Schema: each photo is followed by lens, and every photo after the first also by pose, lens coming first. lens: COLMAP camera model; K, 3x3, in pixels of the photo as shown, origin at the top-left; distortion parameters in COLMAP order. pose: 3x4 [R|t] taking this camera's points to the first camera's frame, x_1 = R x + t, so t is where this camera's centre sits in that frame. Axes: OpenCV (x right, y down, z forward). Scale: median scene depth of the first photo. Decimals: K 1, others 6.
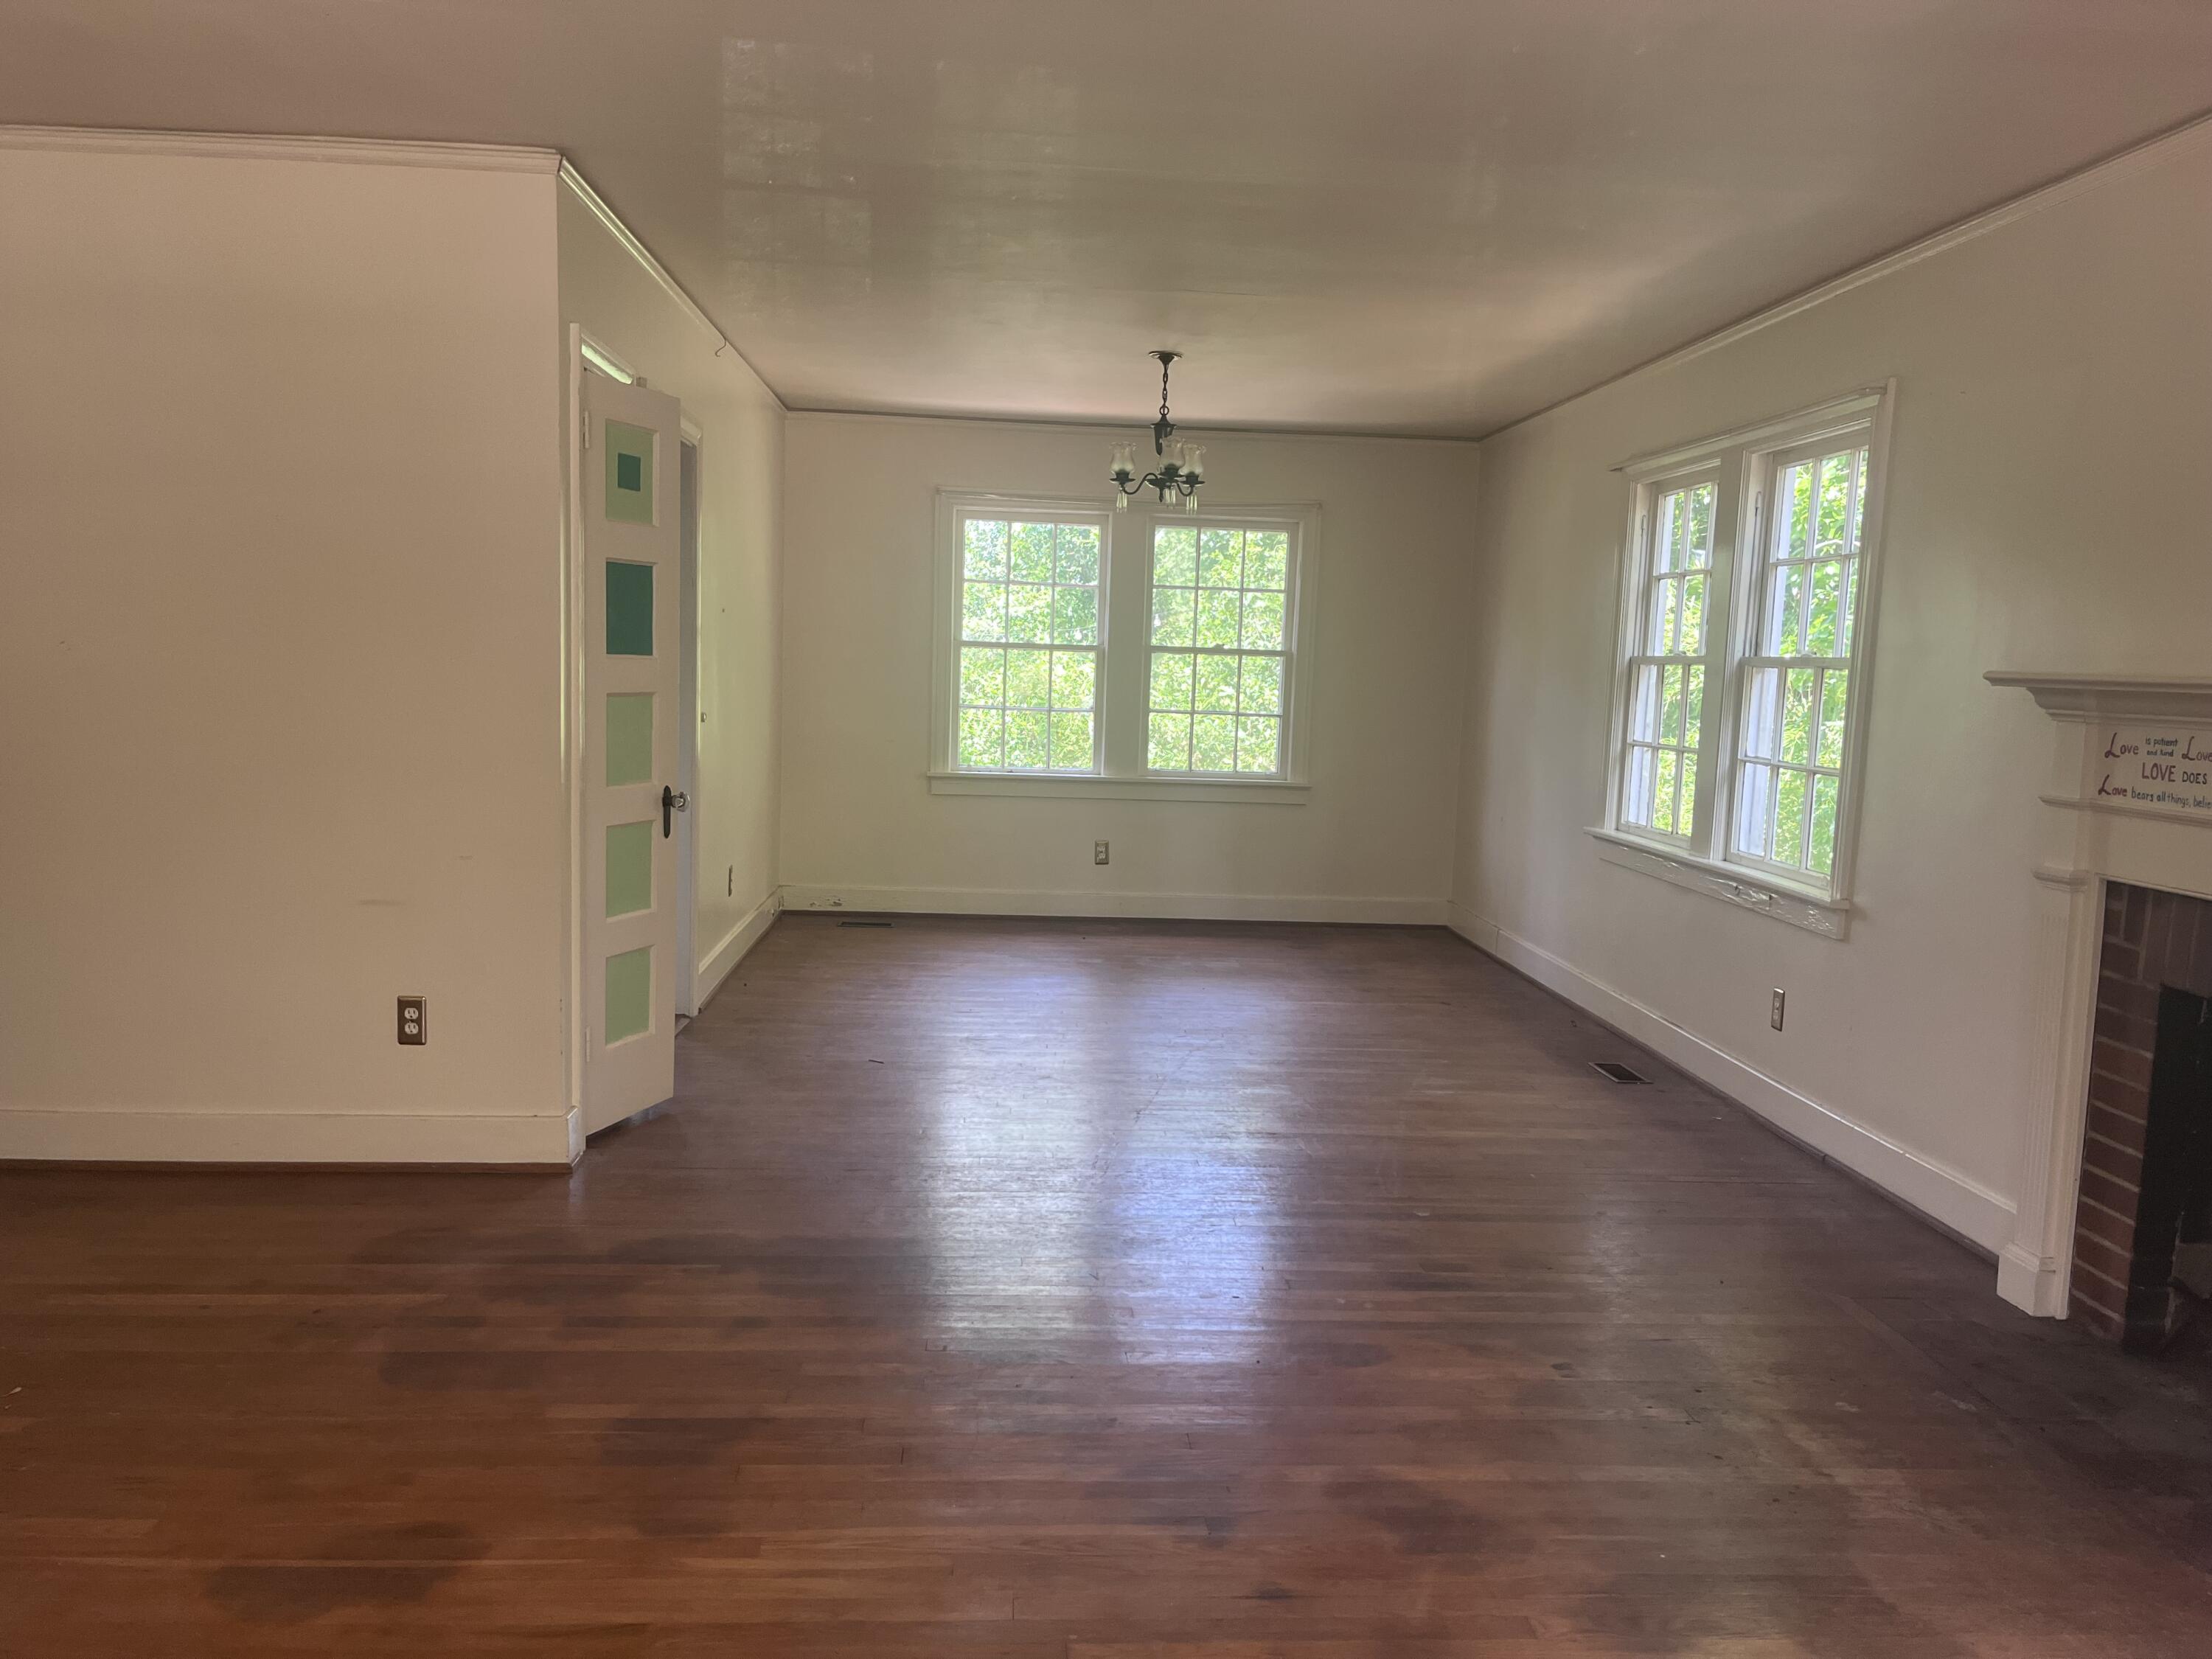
lens RADIAL K [[2017.6, 0, 1106.0], [0, 2017.6, 829.5], [0, 0, 1]] dist [0.003373, 0.000208]
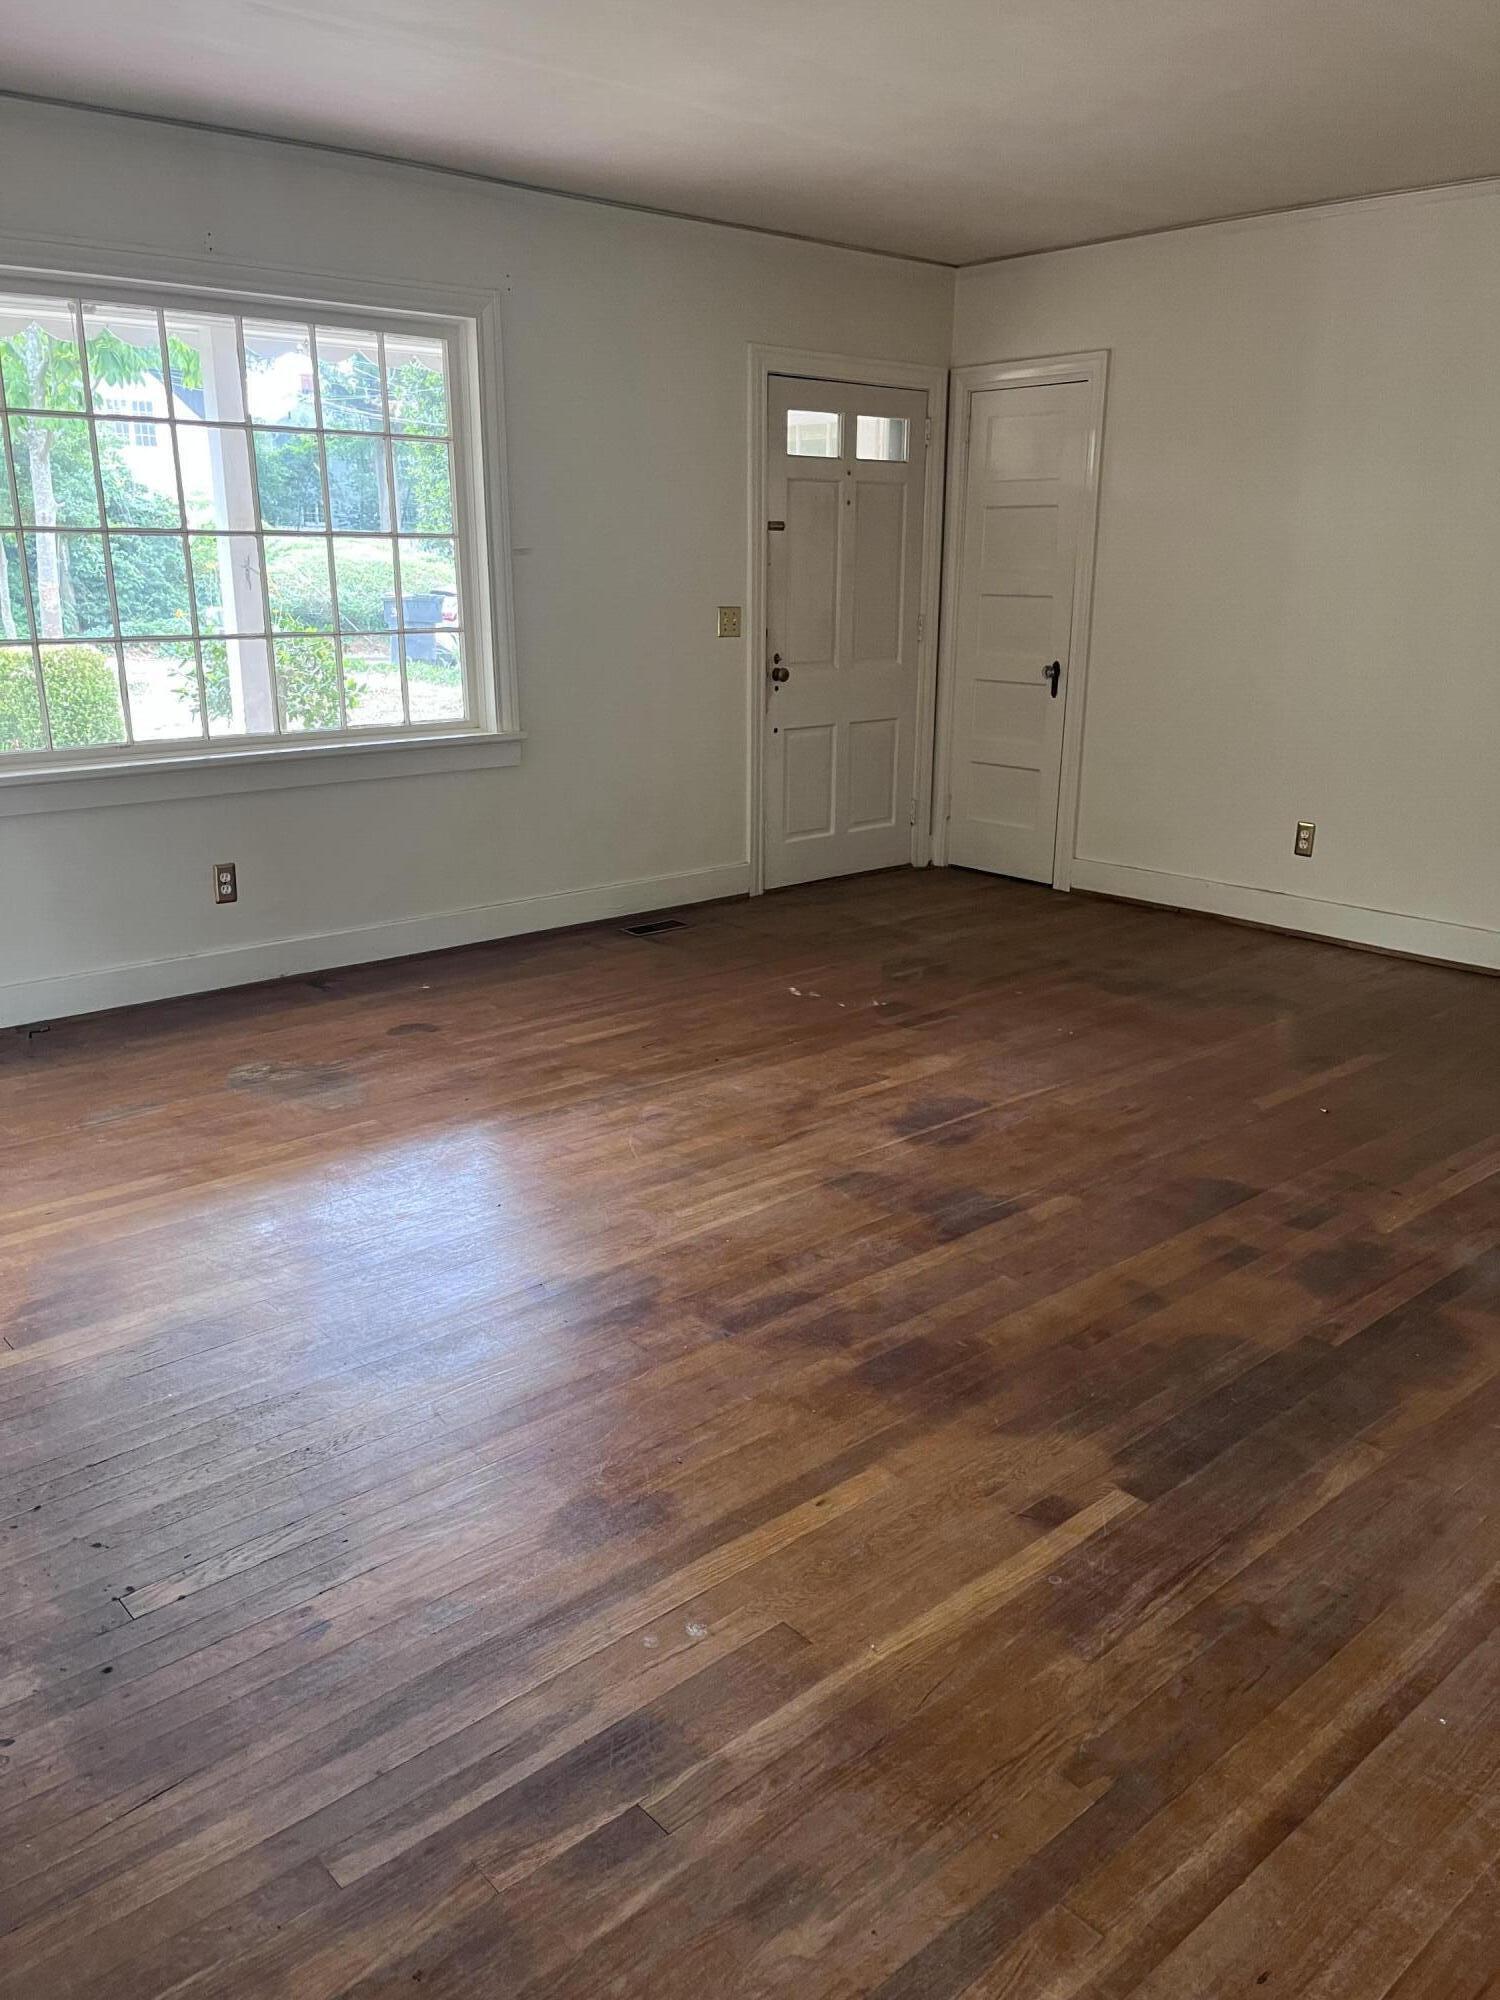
lens RADIAL K [[1484.8, 0, 750.0], [0, 1484.8, 1000.0], [0, 0, 1]] dist [0.008514, 0.002290]
pose [[-0.802884, 0.147071, -0.577709, 0.380107], [-0.073896, 0.937063, 0.341252, -0.127185], [0.591537, 0.316676, -0.741485, 1.388278]]
